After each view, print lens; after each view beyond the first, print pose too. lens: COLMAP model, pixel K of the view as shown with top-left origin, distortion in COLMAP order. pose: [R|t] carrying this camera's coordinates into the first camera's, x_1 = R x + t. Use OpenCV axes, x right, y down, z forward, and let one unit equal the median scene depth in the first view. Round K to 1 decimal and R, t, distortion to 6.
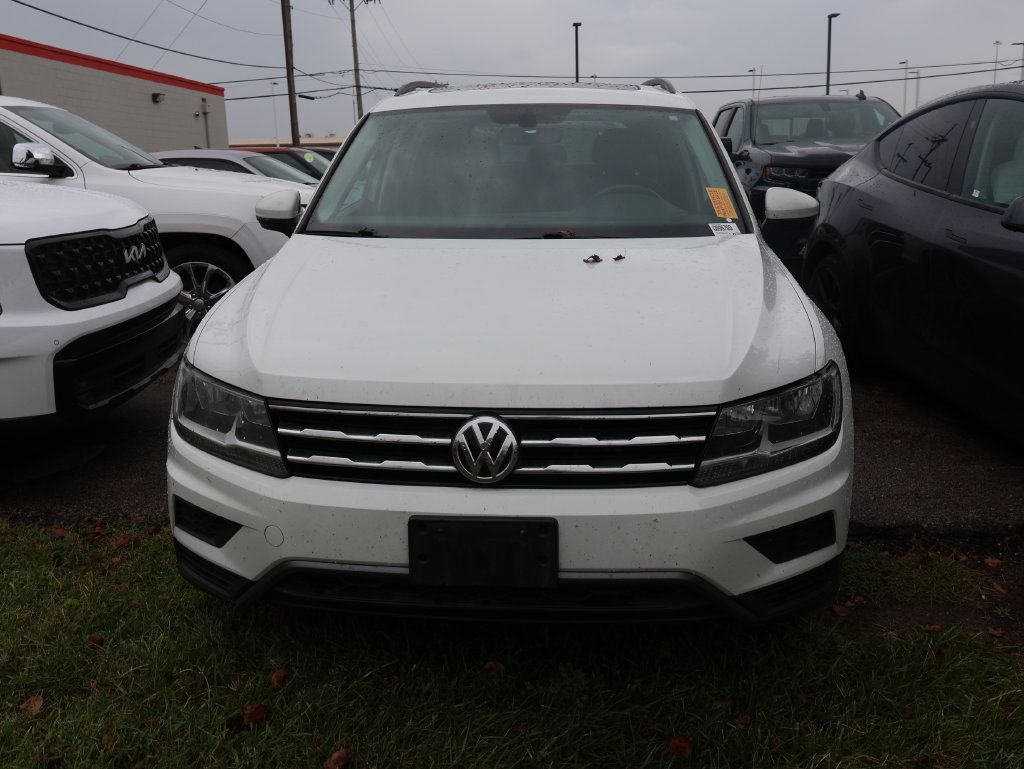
lens RADIAL K [[972.4, 0, 509.4], [0, 972.4, 373.1], [0, 0, 1]] dist [0.000208, 0.000000]
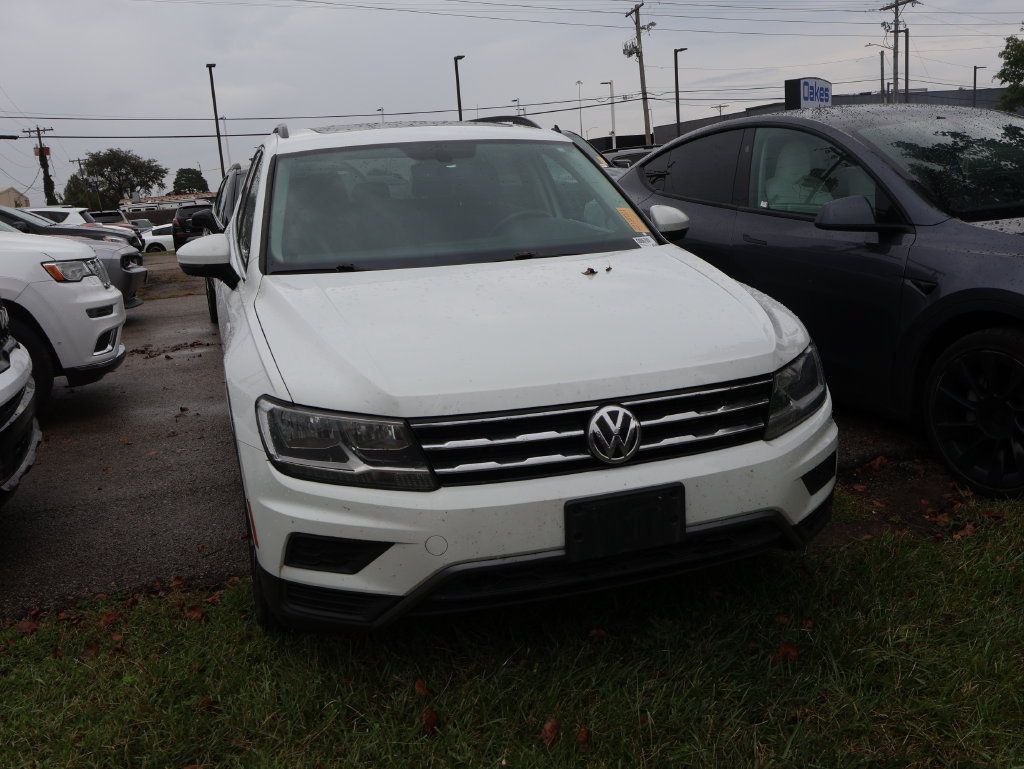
lens RADIAL K [[972.4, 0, 531.3], [0, 972.4, 374.3], [0, 0, 1]] dist [0.000208, 0.000000]
pose [[0.917392, -0.118046, 0.380076, -0.509207], [0.131973, 0.991196, -0.010695, 0.006881], [-0.375467, 0.059971, 0.924893, -0.032890]]
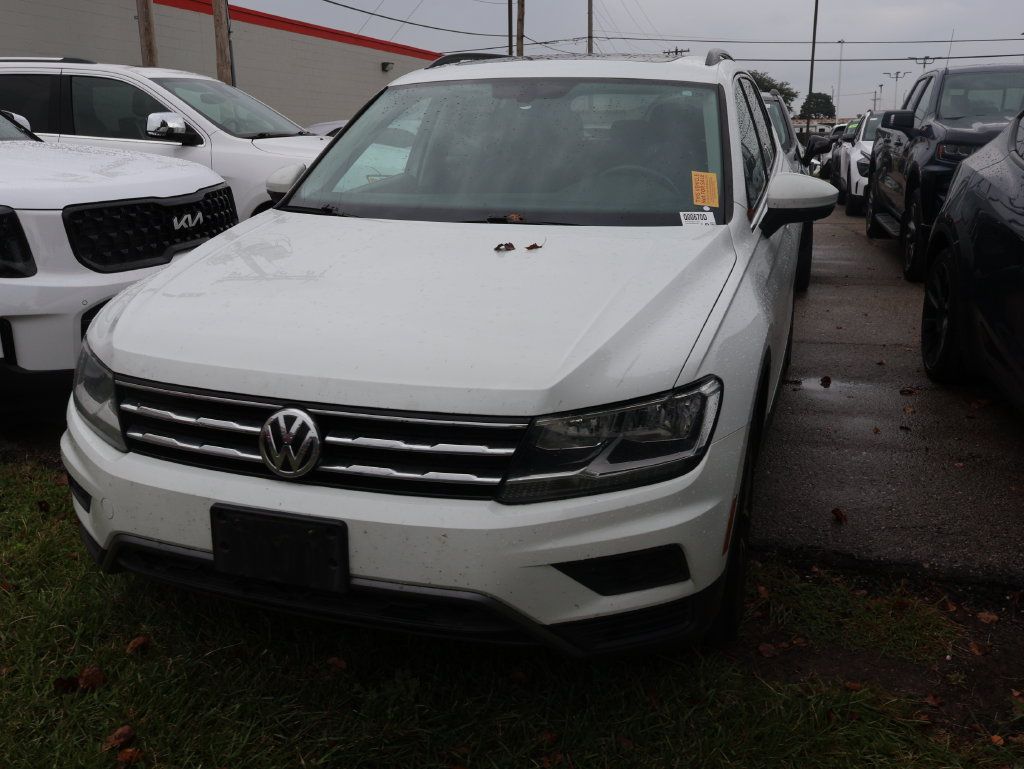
lens RADIAL K [[972.4, 0, 515.5], [0, 972.4, 366.7], [0, 0, 1]] dist [0.000208, 0.000000]
pose [[0.970580, 0.069334, -0.230582, 0.385451], [-0.063453, 0.997445, 0.032833, -0.040876], [0.232269, -0.017235, 0.972499, 0.101181]]
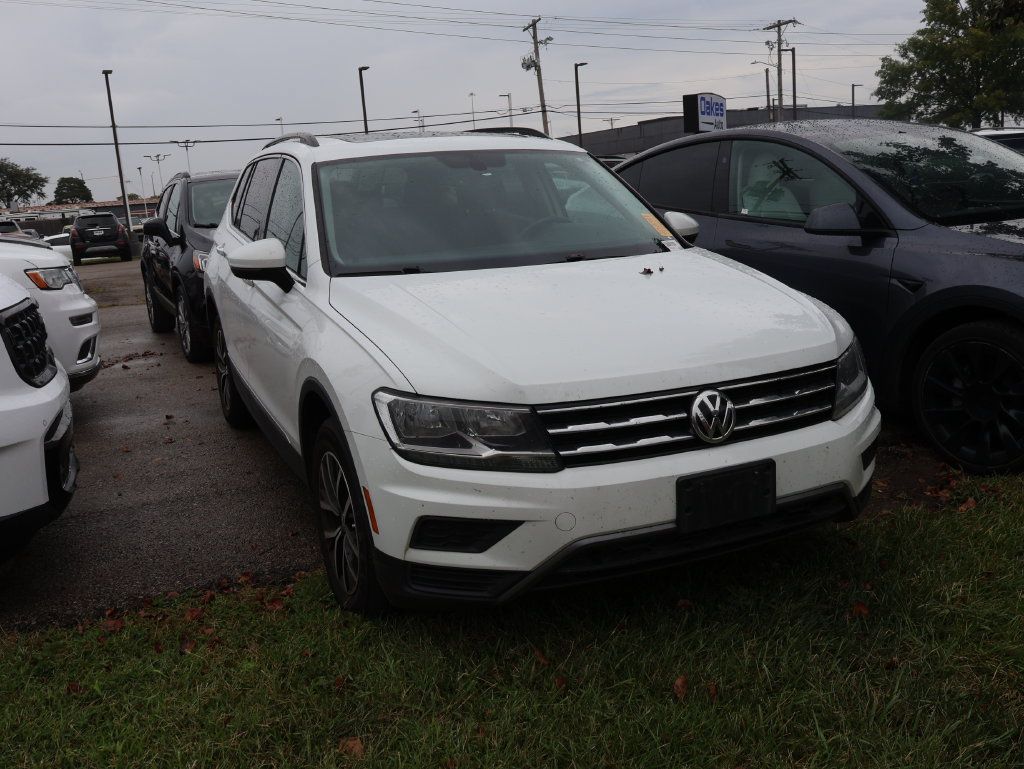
lens RADIAL K [[972.4, 0, 528.3], [0, 972.4, 364.5], [0, 0, 1]] dist [0.000208, 0.000000]
pose [[0.867943, -0.125300, 0.480599, -0.778883], [0.151194, 0.988385, -0.015361, -0.004952], [-0.473092, 0.085996, 0.876806, -0.003640]]
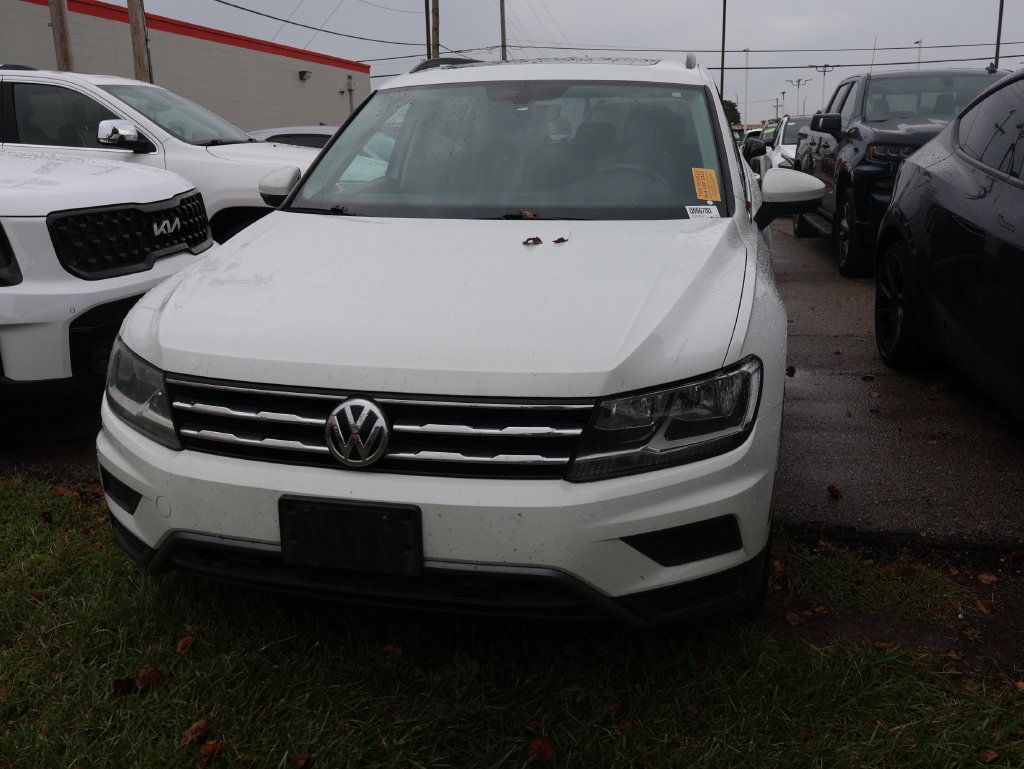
lens RADIAL K [[972.4, 0, 518.3], [0, 972.4, 370.1], [0, 0, 1]] dist [0.000208, 0.000000]
pose [[0.988680, 0.037918, -0.145168, 0.260228], [-0.034964, 0.999127, 0.022851, -0.012410], [0.145907, -0.017517, 0.989143, 0.041868]]
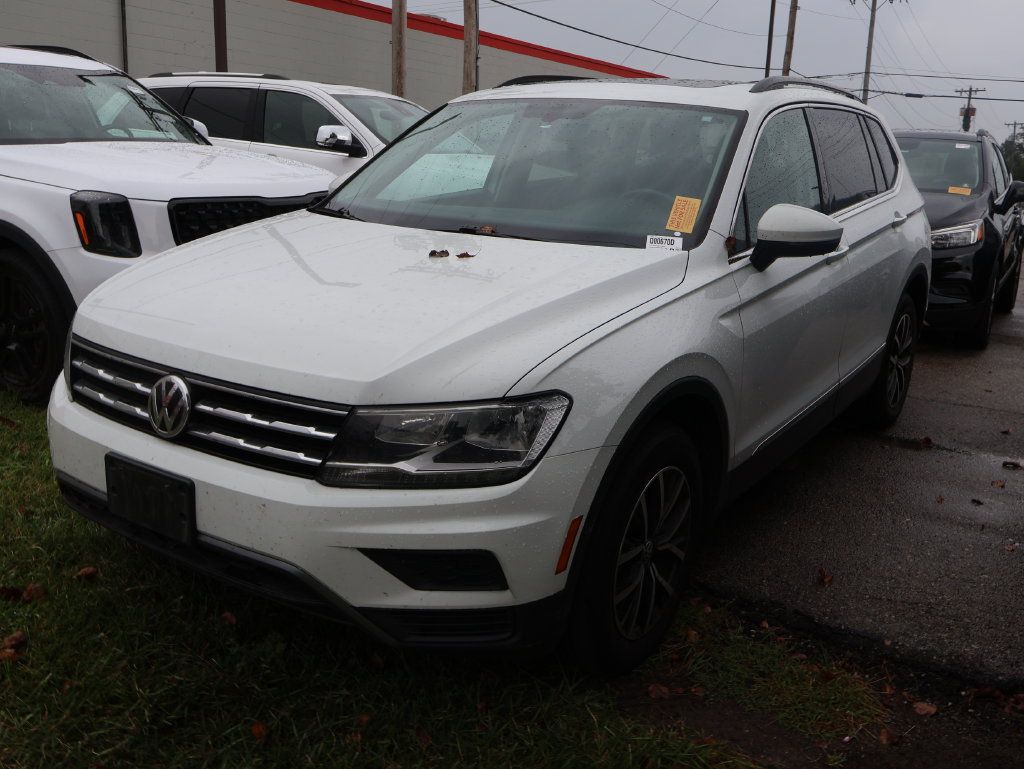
lens RADIAL K [[972.4, 0, 496.5], [0, 972.4, 378.5], [0, 0, 1]] dist [0.000208, 0.000000]
pose [[0.856801, 0.167563, -0.487662, 0.756148], [-0.166079, 0.985008, 0.046658, -0.058574], [0.488169, 0.041014, 0.871785, 0.216335]]
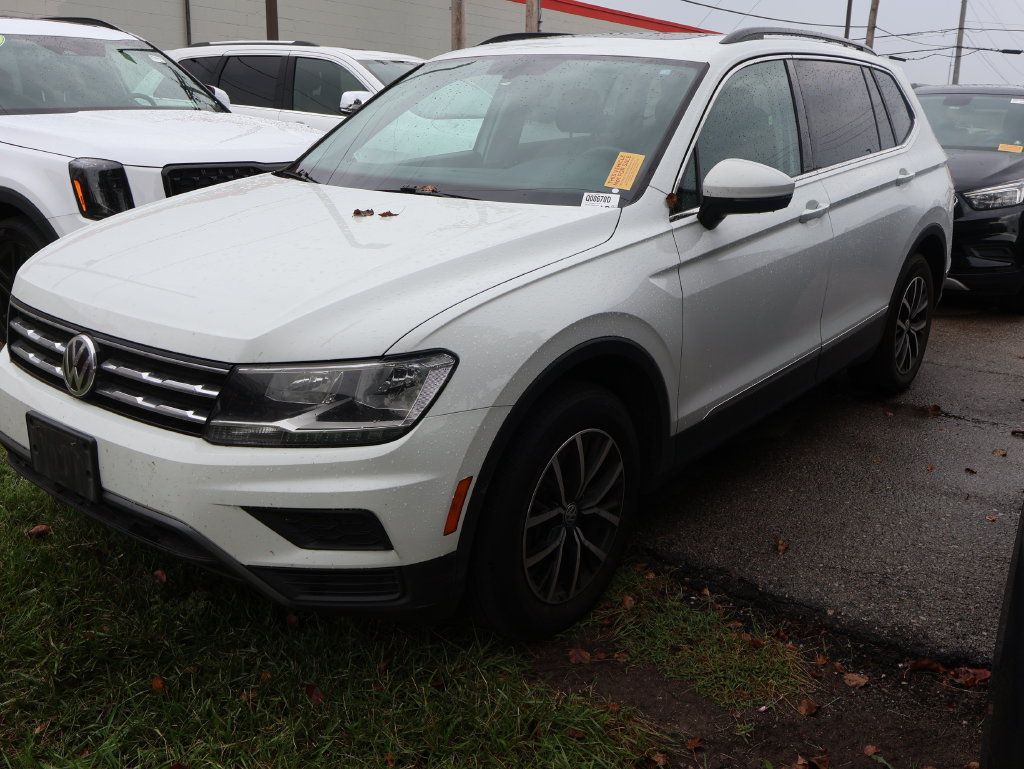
lens RADIAL K [[972.4, 0, 510.3], [0, 972.4, 377.6], [0, 0, 1]] dist [0.000208, 0.000000]
pose [[0.817583, 0.184161, -0.545566, 0.910232], [-0.162272, 0.982764, 0.088561, -0.078568], [0.552472, 0.016124, 0.833375, 0.329837]]
